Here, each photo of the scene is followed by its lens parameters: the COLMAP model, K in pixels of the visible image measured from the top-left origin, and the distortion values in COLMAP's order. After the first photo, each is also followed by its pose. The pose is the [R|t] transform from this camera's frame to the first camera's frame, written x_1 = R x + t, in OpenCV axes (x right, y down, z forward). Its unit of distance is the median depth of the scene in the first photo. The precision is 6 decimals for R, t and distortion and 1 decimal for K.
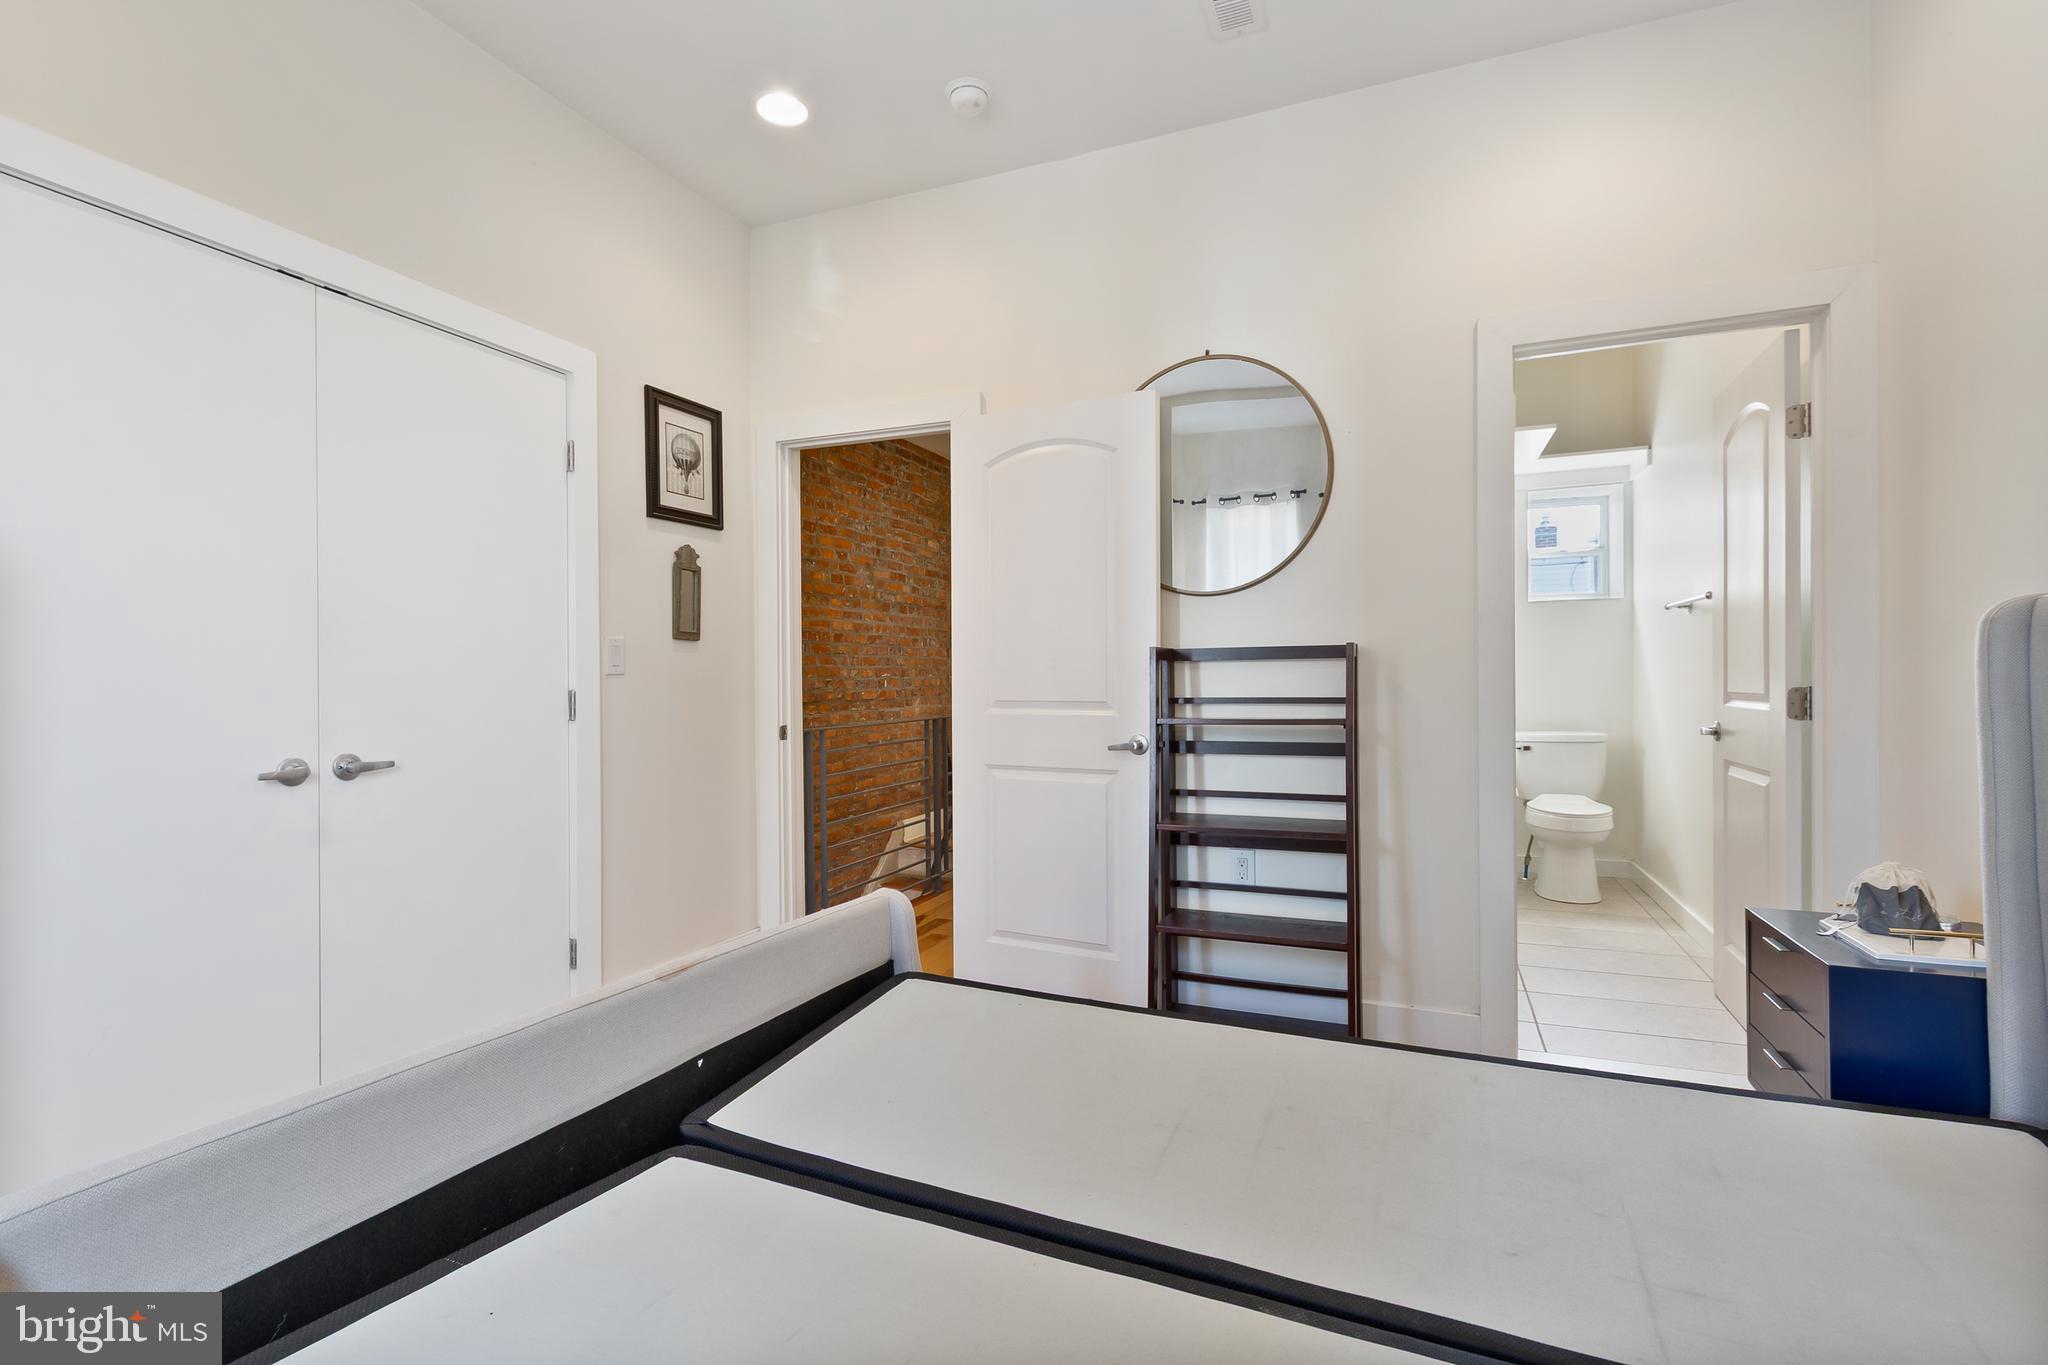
lens RADIAL K [[938.1, 0, 1019.9], [0, 938.1, 680.4], [0, 0, 1]] dist [0.004376, -0.002021]
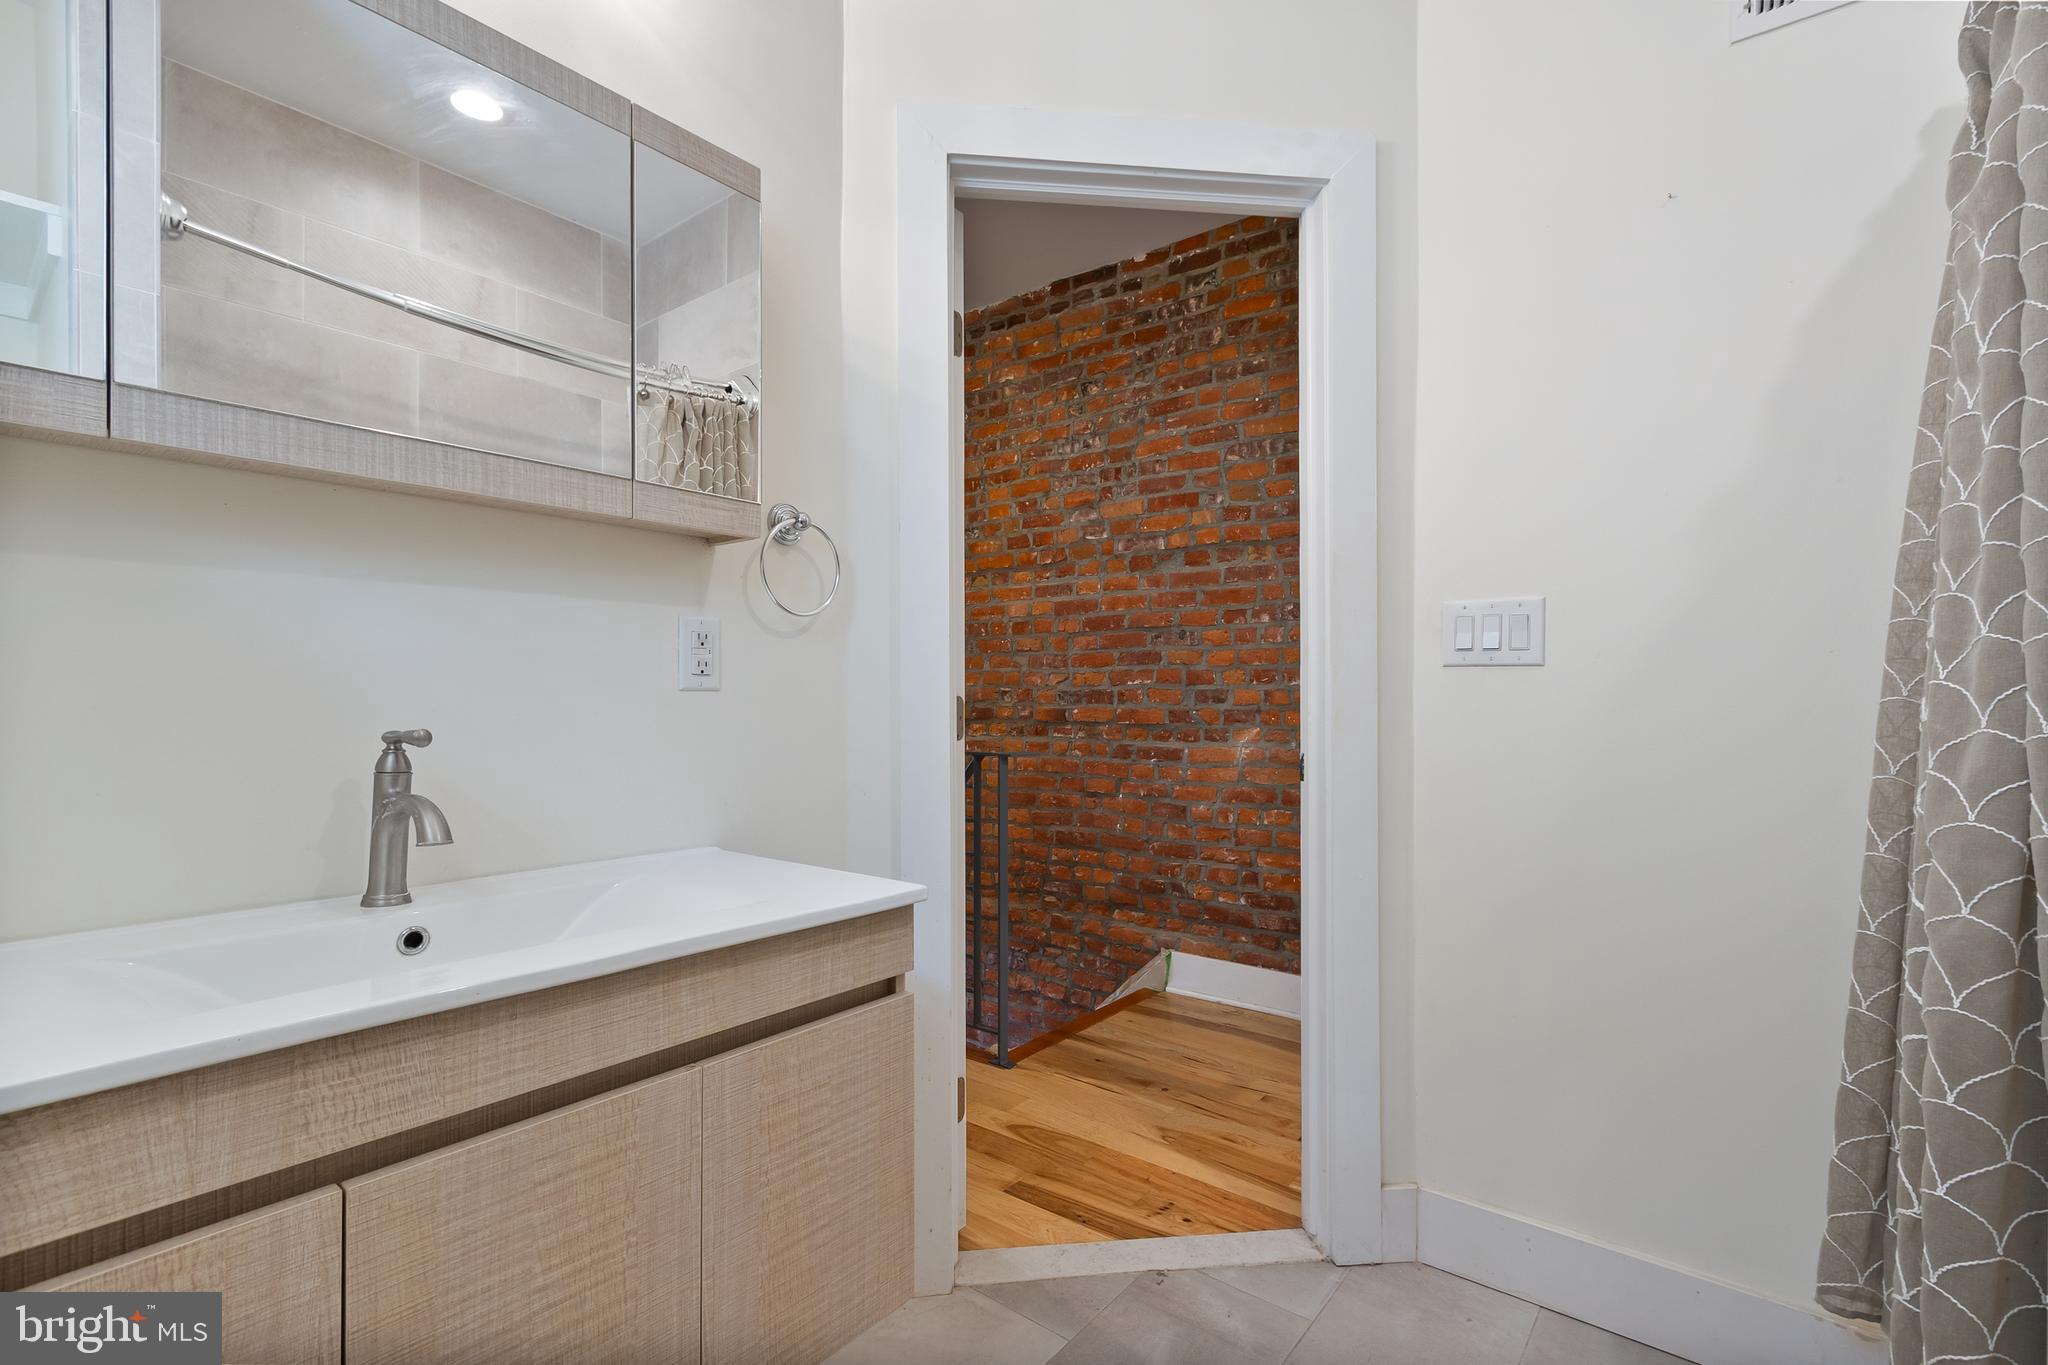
lens RADIAL K [[938.1, 0, 1022.9], [0, 938.1, 698.2], [0, 0, 1]] dist [0.004376, -0.002021]
pose [[-0.265402, 0.008070, -0.964104, 0.448987], [-0.008310, 0.999909, 0.010658, -0.001519], [0.964102, 0.010840, -0.265310, 1.140270]]
